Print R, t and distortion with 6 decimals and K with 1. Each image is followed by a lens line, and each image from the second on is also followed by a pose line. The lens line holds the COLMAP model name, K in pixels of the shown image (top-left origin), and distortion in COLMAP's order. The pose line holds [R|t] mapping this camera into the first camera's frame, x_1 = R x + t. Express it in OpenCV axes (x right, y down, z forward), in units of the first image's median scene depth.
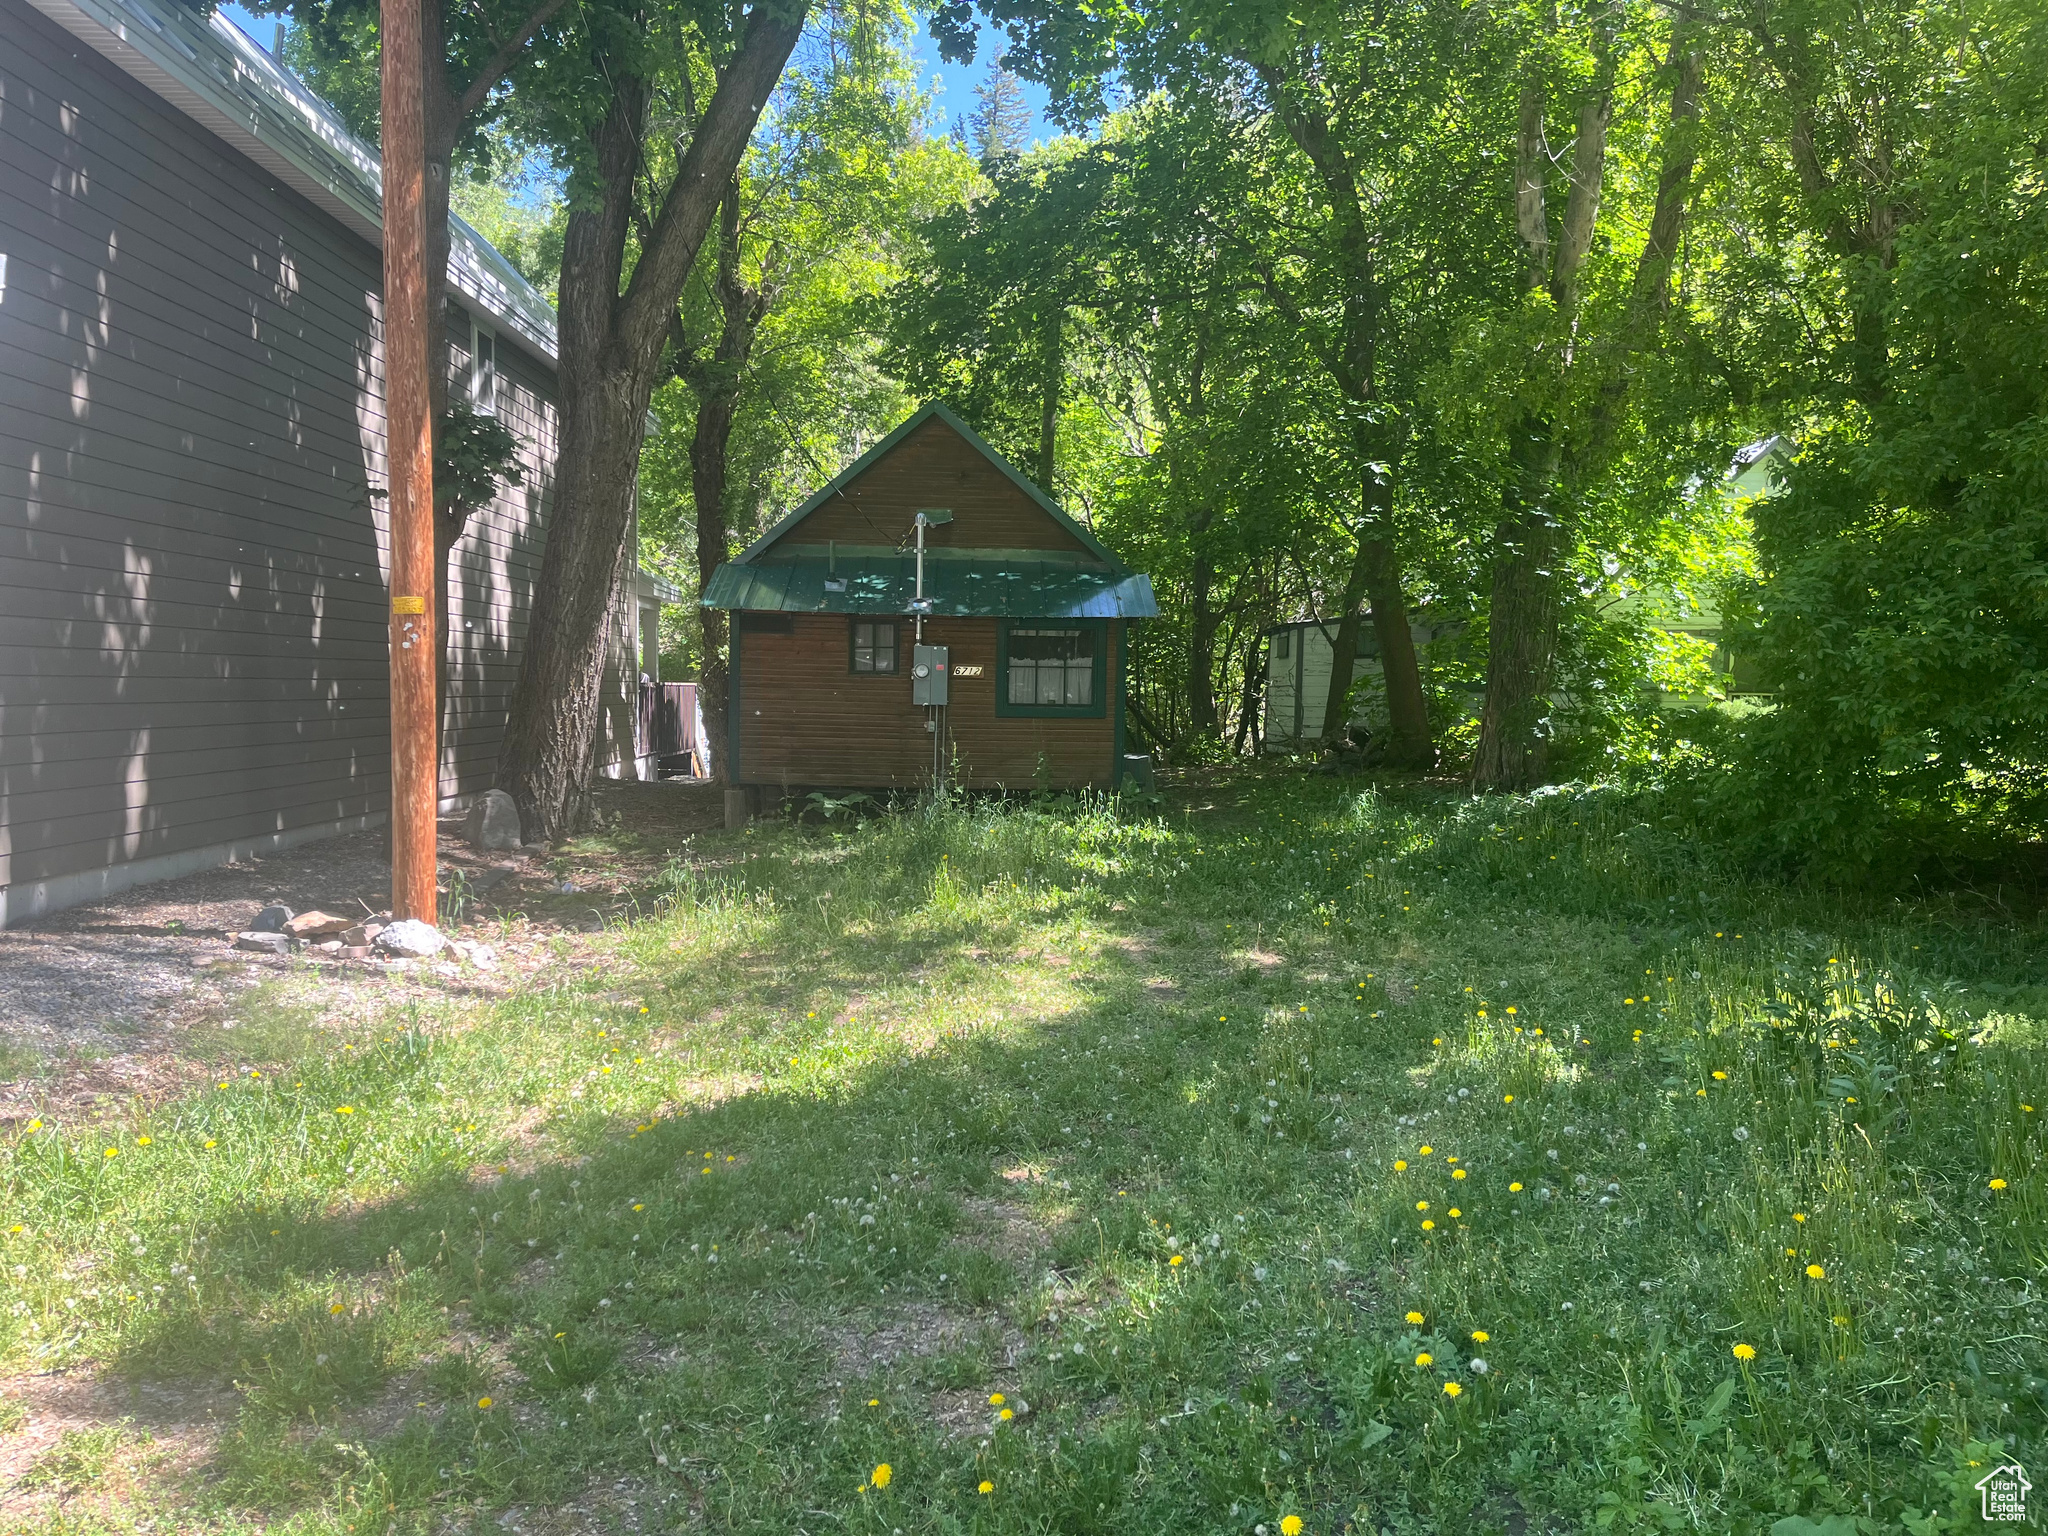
lens RADIAL K [[1563.0, 0, 1026.9], [0, 1563.0, 778.4], [0, 0, 1]] dist [0.071510, -0.104798]
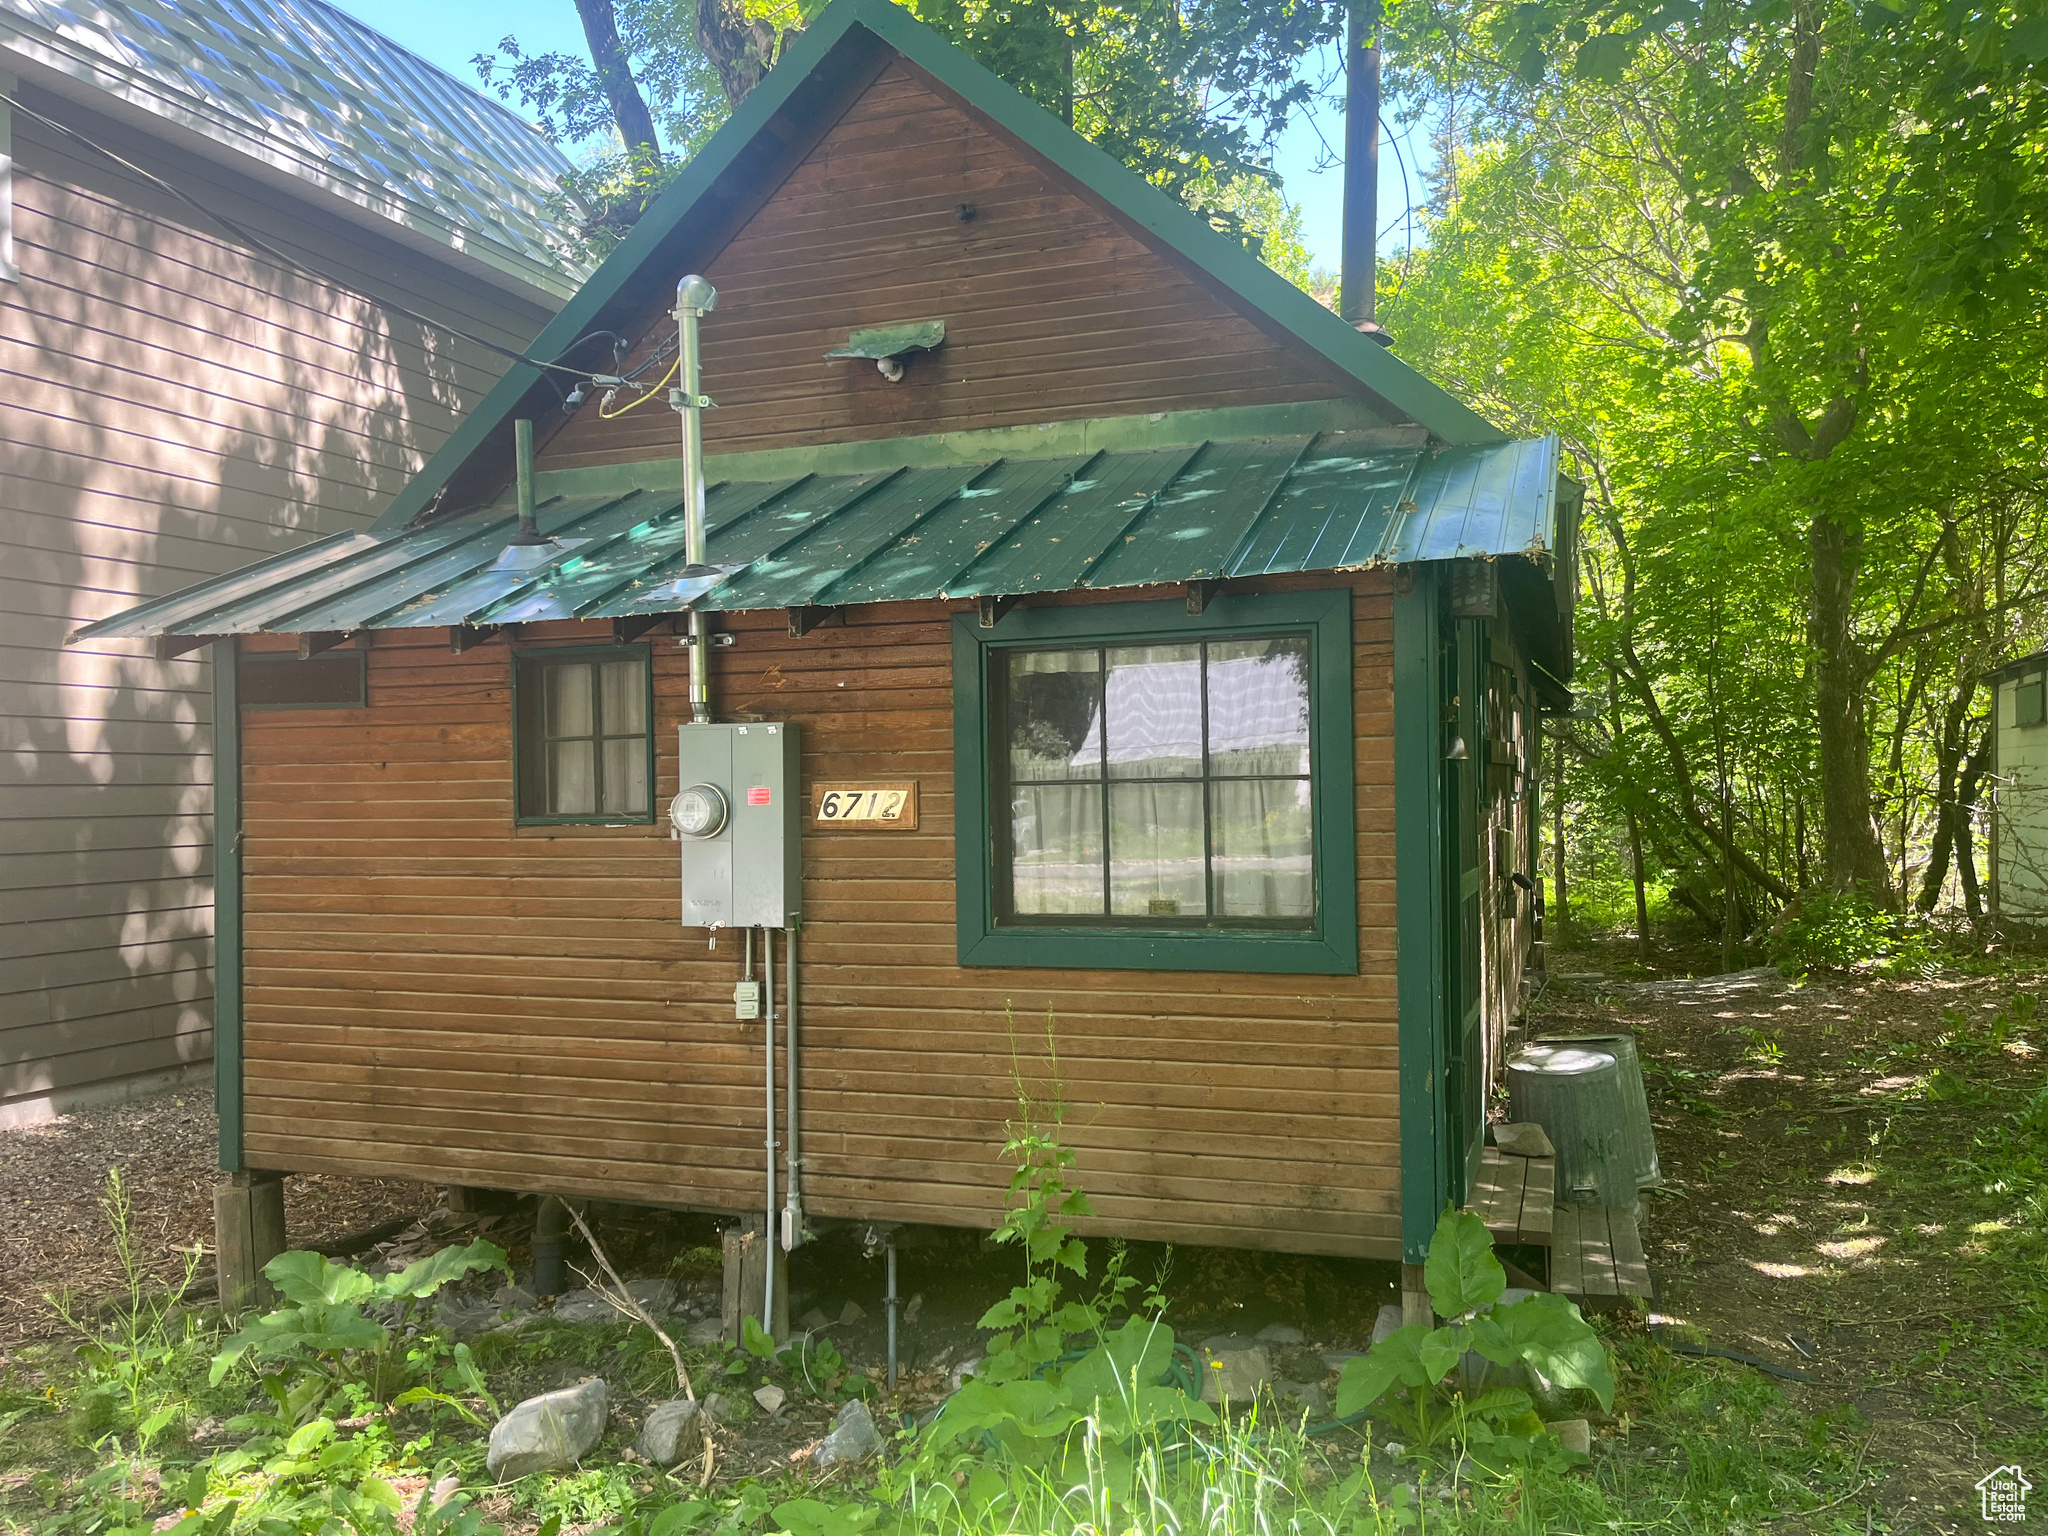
lens RADIAL K [[1563.0, 0, 1026.9], [0, 1563.0, 778.4], [0, 0, 1]] dist [0.071510, -0.104798]
pose [[0.928269, -0.038253, -0.369937, 0.053442], [0.013219, 0.997461, -0.069972, -0.029536], [0.371675, 0.060062, 0.926418, 0.415160]]
